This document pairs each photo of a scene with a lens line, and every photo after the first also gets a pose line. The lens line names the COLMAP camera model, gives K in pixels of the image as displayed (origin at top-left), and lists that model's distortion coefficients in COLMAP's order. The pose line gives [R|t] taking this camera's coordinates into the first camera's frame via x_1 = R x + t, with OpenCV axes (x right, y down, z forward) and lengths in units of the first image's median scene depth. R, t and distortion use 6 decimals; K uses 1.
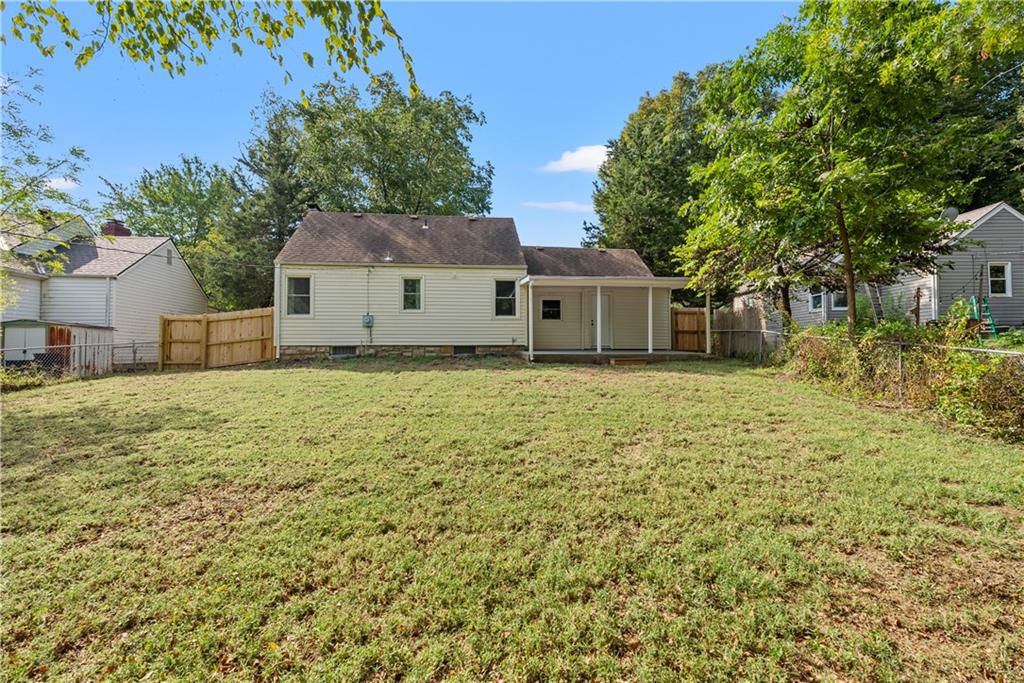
lens RADIAL K [[467.2, 0, 512.0], [0, 467.2, 341.5], [0, 0, 1]] dist [-0.002156, 0.000218]
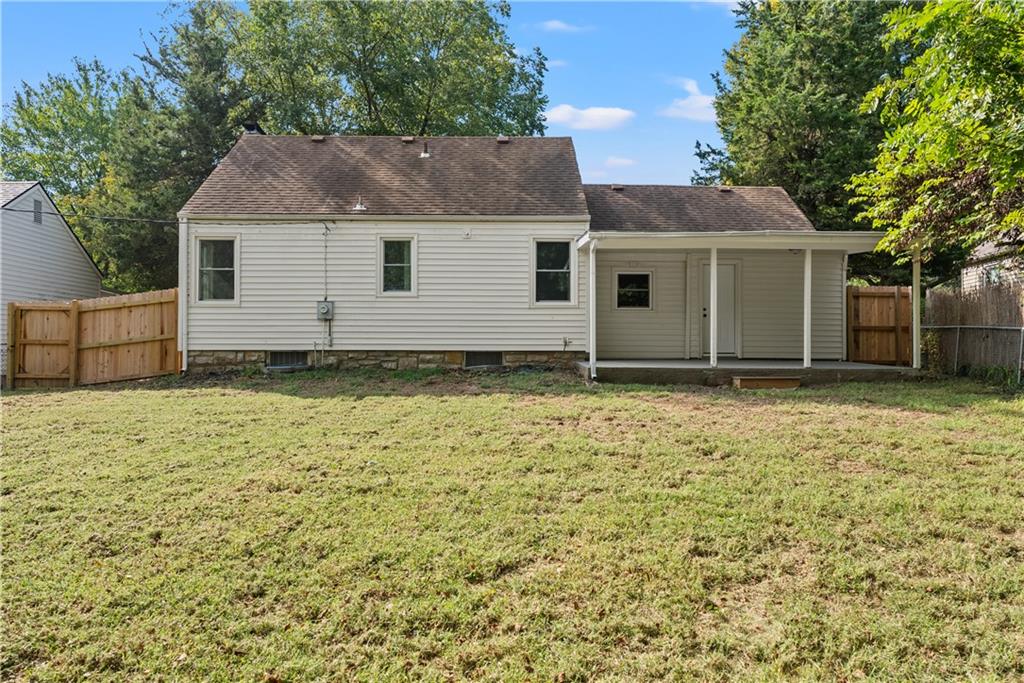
lens RADIAL K [[718.2, 0, 509.4], [0, 718.2, 353.1], [0, 0, 1]] dist [0.000952, 0.001587]
pose [[0.993674, 0.005505, -0.112171, 0.034893], [-0.003549, 0.999838, 0.017628, -0.005562], [0.112250, -0.017118, 0.993533, 0.094690]]
